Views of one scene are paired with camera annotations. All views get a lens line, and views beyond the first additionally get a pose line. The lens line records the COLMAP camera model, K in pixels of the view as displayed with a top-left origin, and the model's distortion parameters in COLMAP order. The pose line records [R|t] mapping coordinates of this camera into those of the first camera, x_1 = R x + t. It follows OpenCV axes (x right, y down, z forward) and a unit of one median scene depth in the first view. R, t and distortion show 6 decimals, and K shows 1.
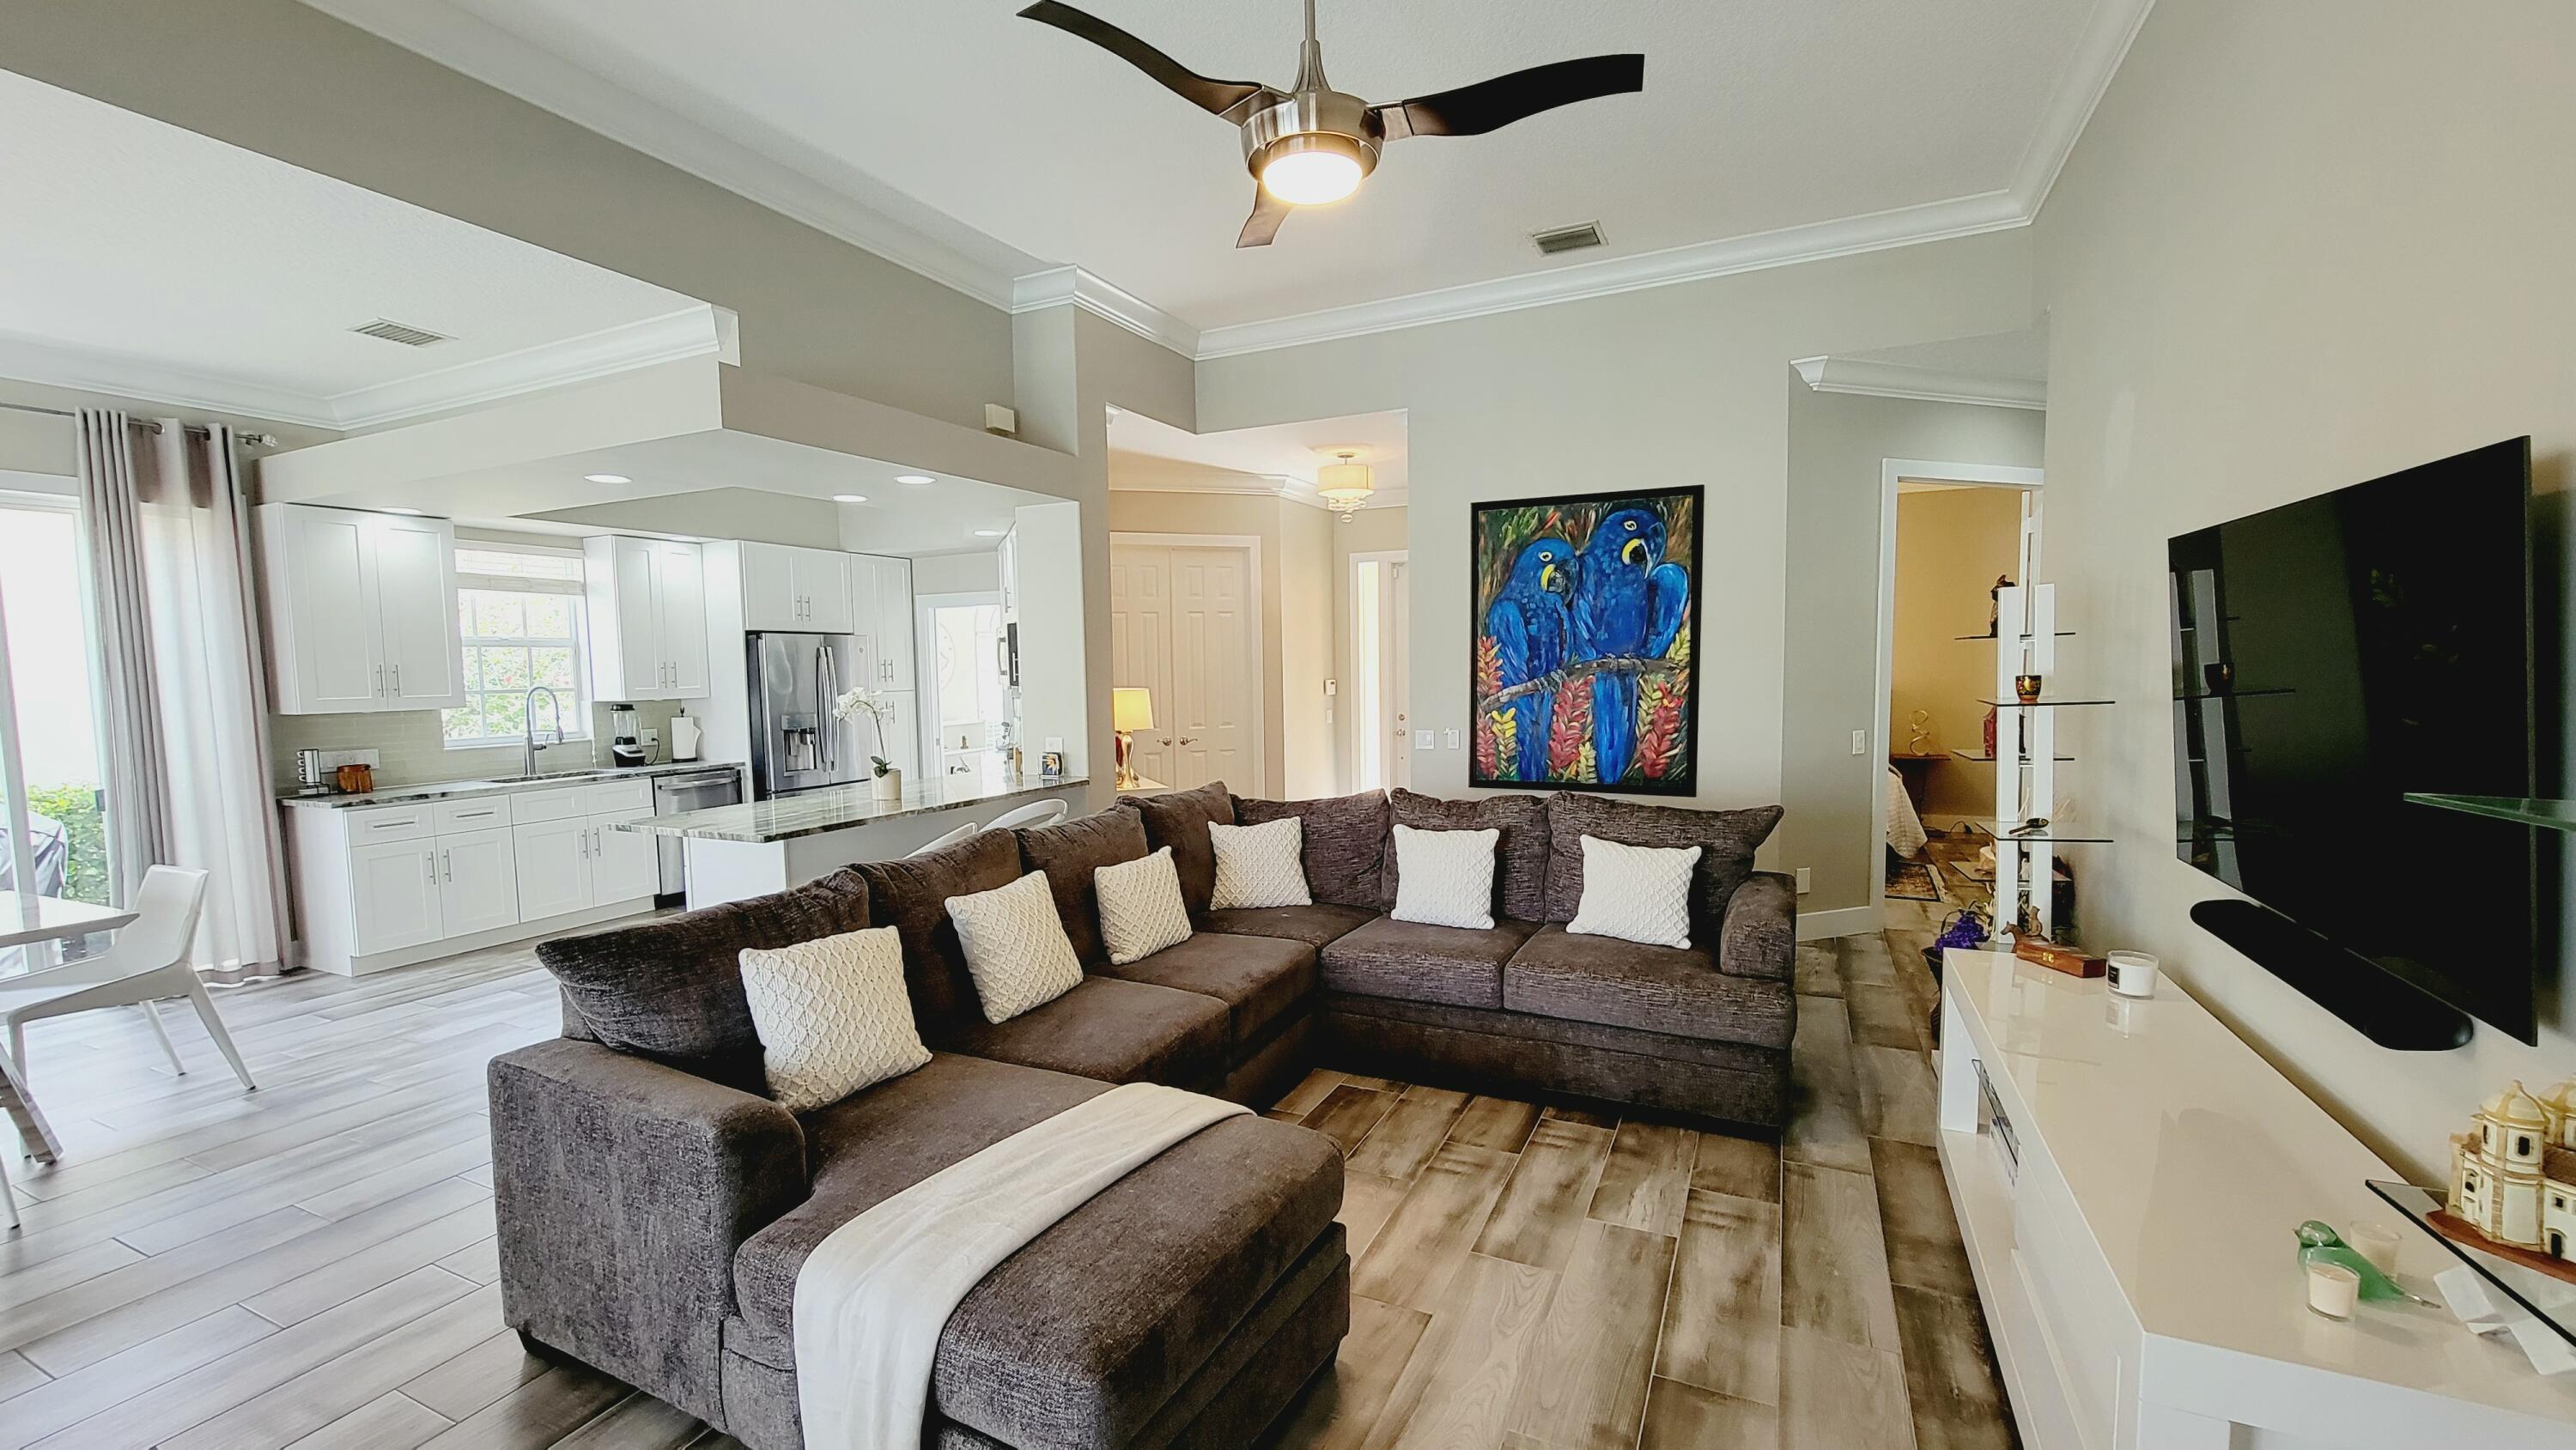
lens RADIAL K [[1051.2, 0, 1274.8], [0, 1051.2, 747.3], [0, 0, 1]] dist [-0.003968, 0.001175]
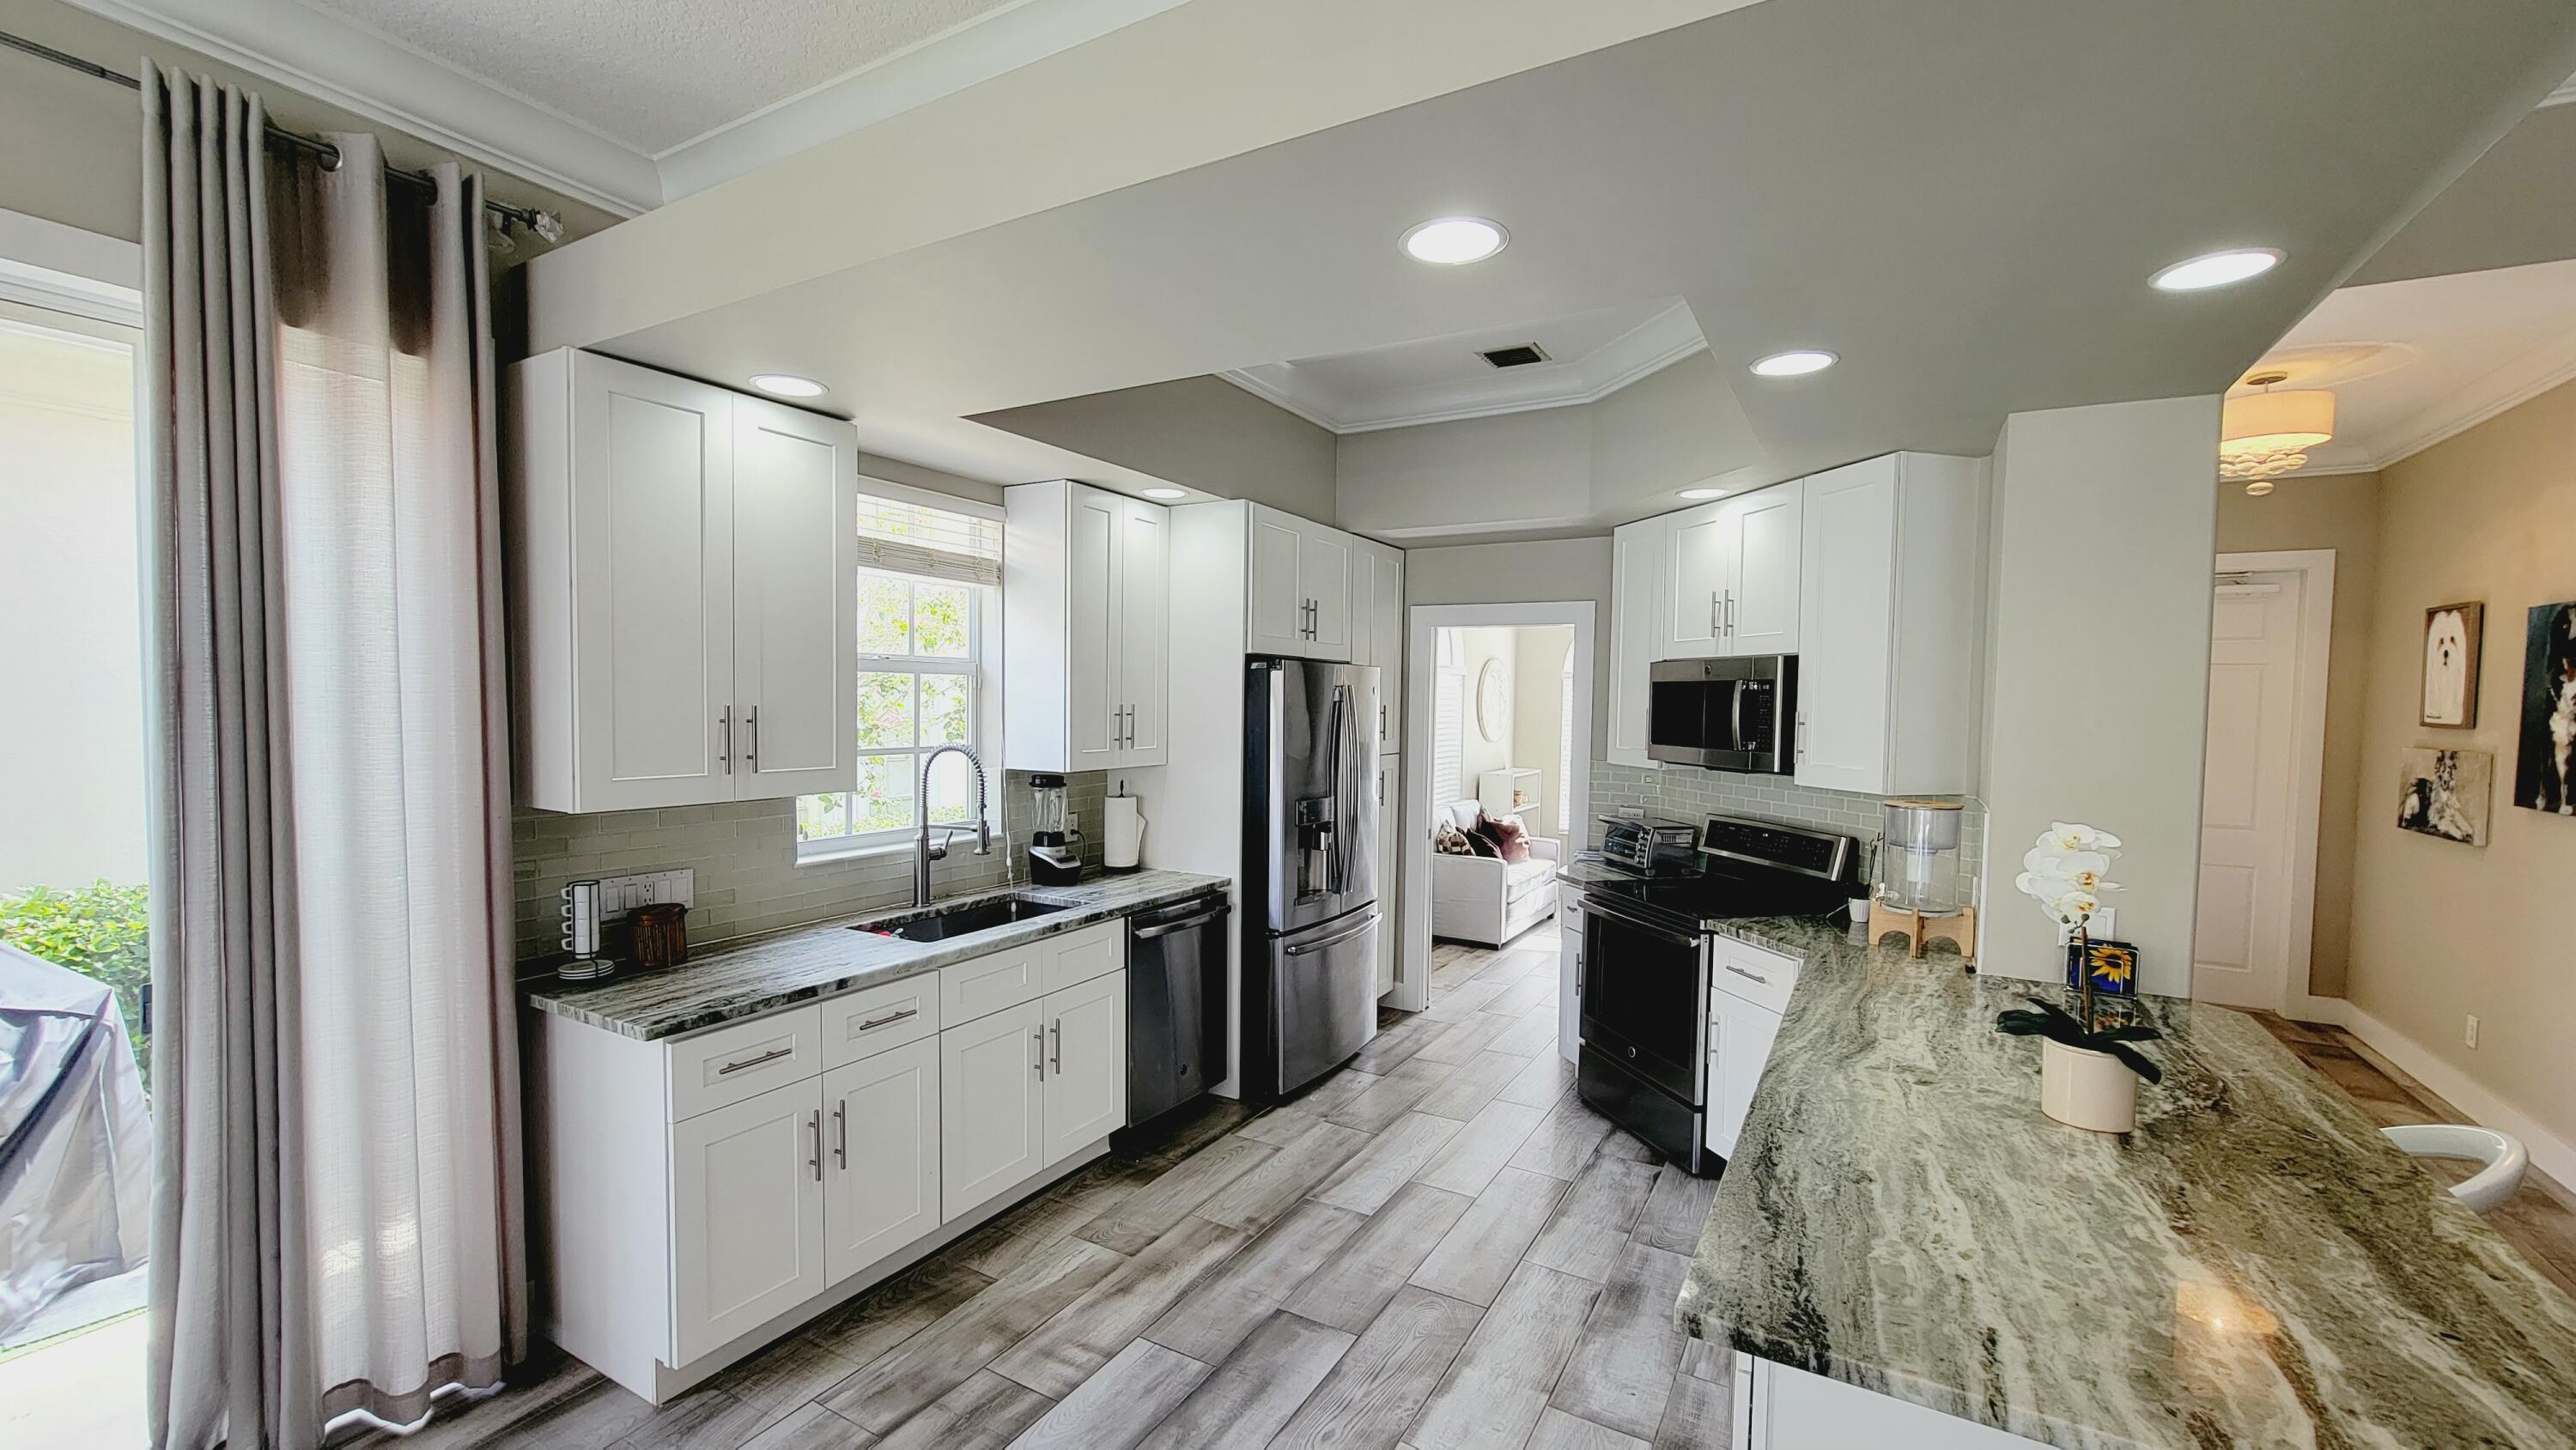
lens RADIAL K [[1051.2, 0, 1274.8], [0, 1051.2, 747.3], [0, 0, 1]] dist [-0.003968, 0.001175]
pose [[0.996541, 0.034963, -0.075388, -0.574516], [-0.037182, 0.998910, -0.028227, -0.056505], [0.074319, 0.030932, 0.996755, 0.547011]]
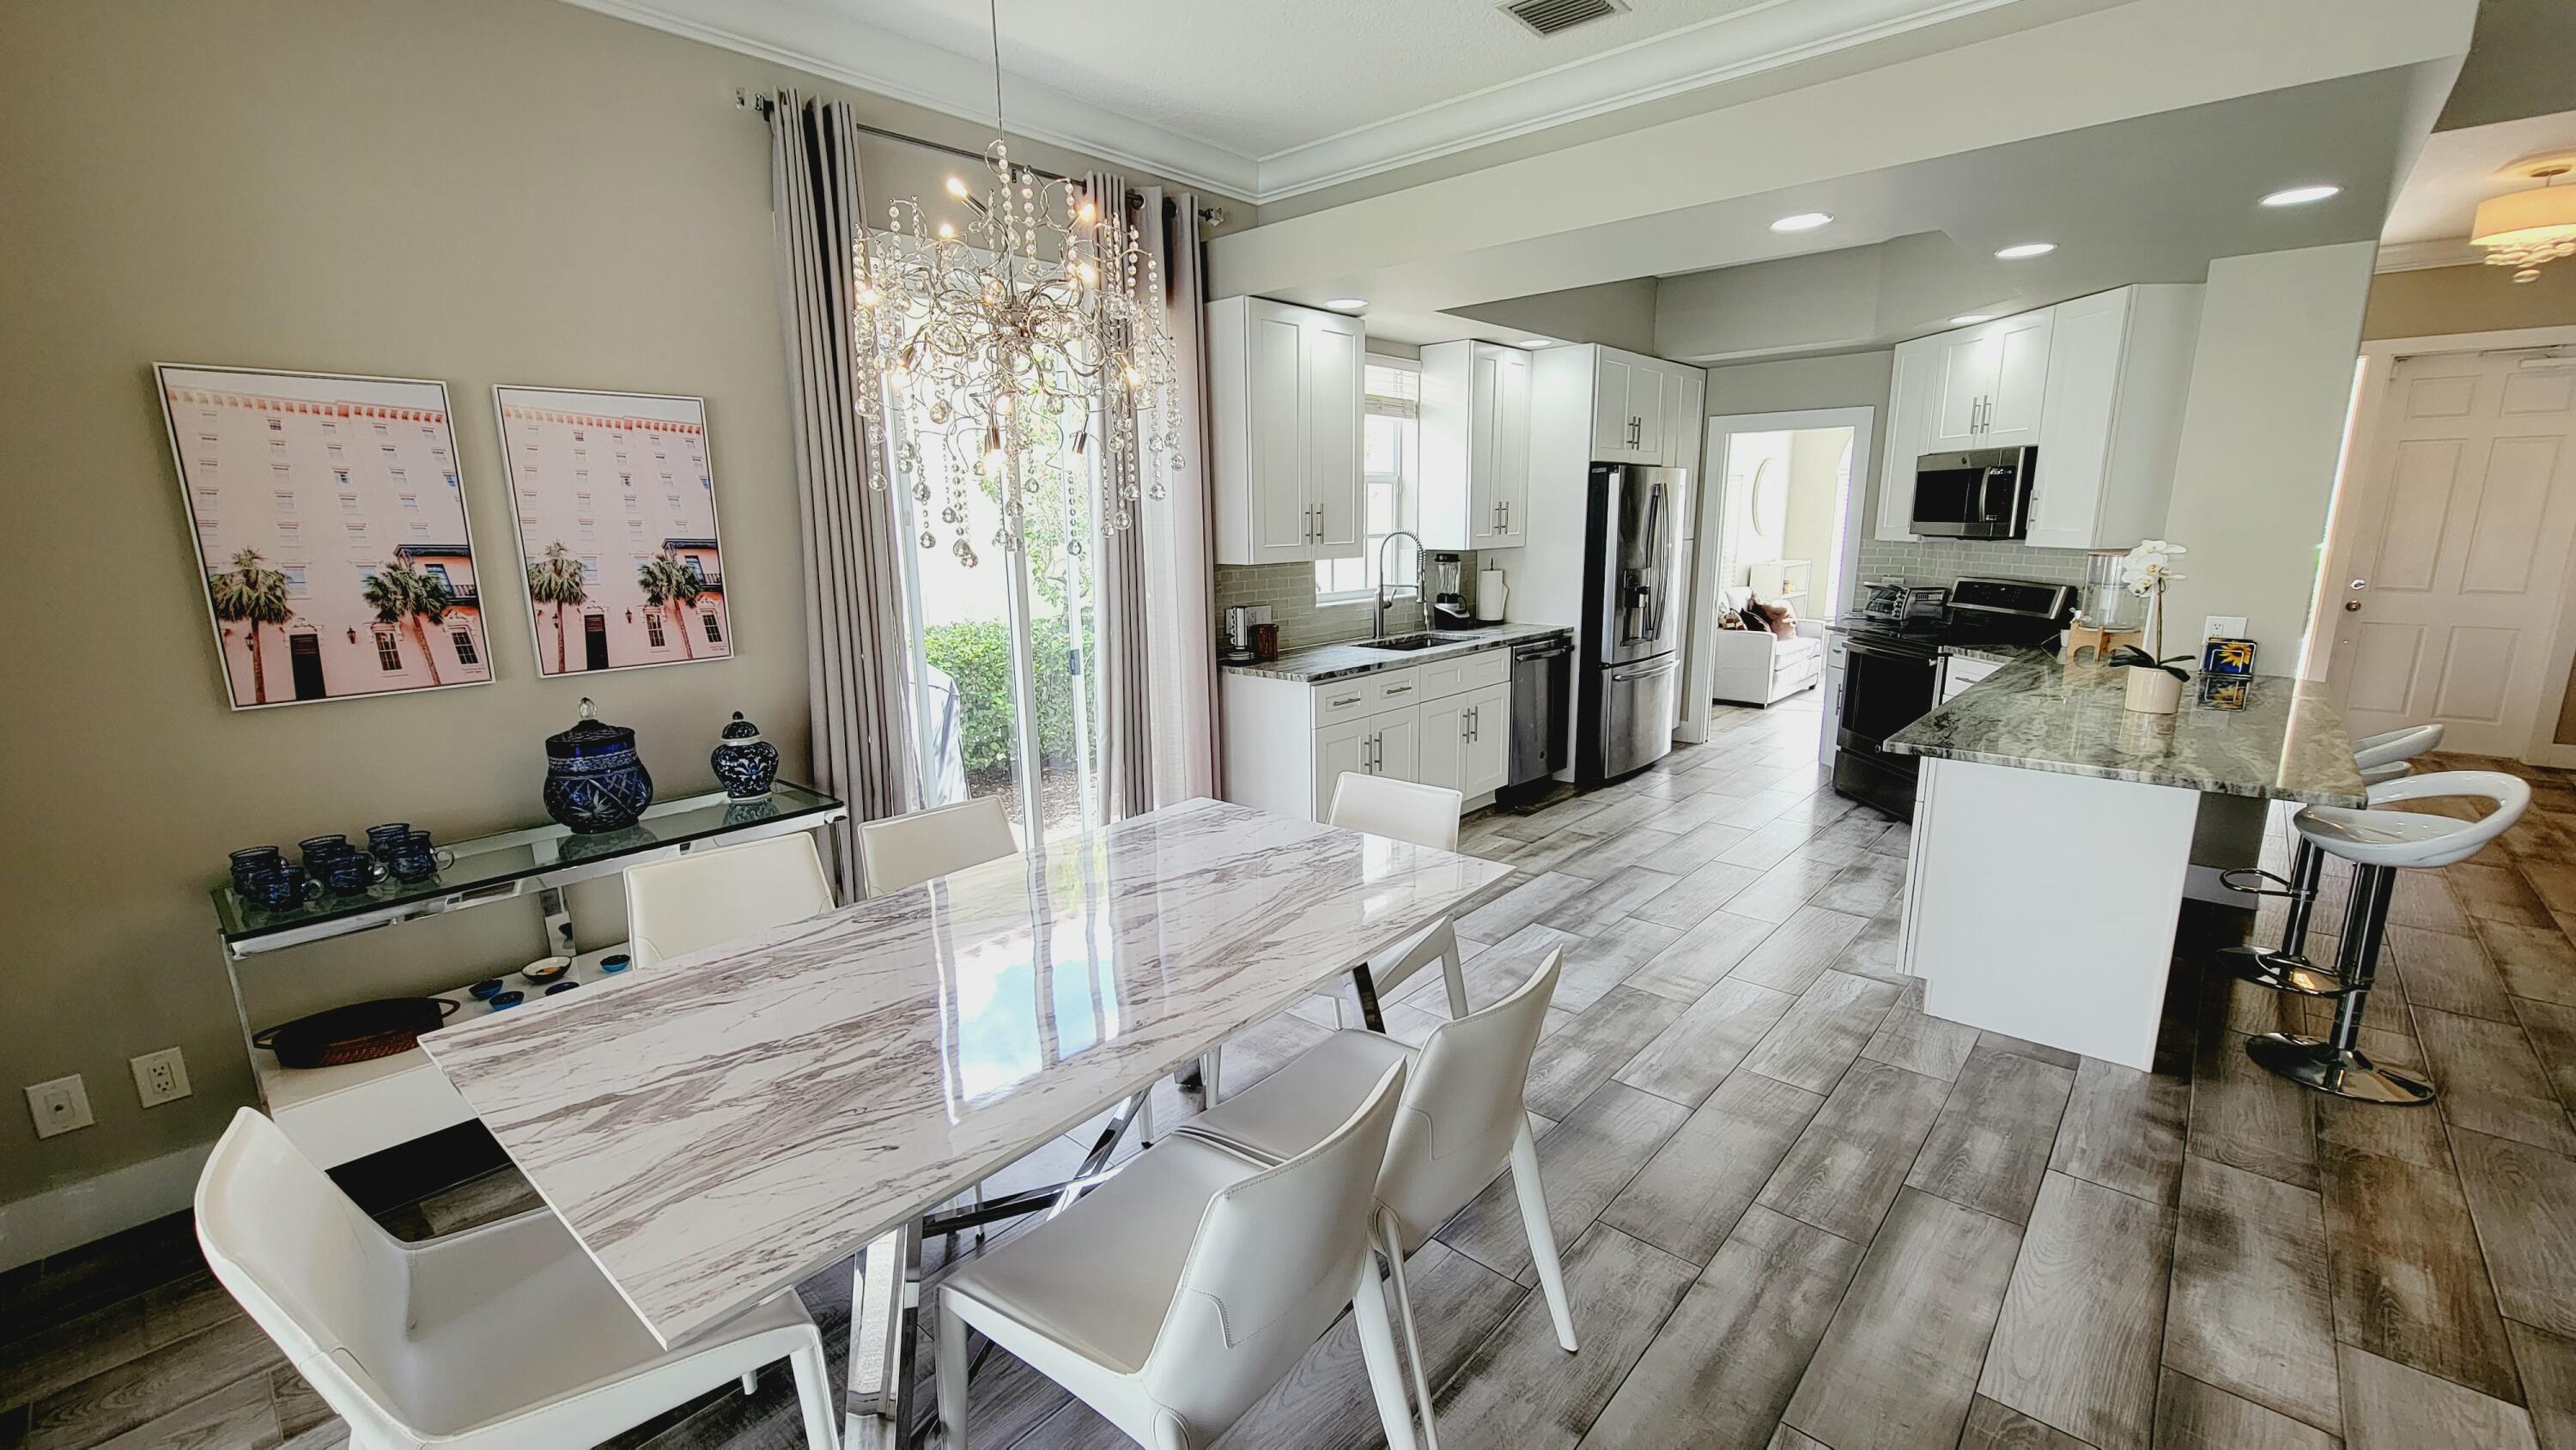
lens RADIAL K [[1051.2, 0, 1274.8], [0, 1051.2, 747.3], [0, 0, 1]] dist [-0.003968, 0.001175]
pose [[0.959617, 0.064190, -0.273889, -0.652068], [-0.023694, 0.988602, 0.148677, -0.012507], [0.280311, -0.136184, 0.950200, 0.188980]]
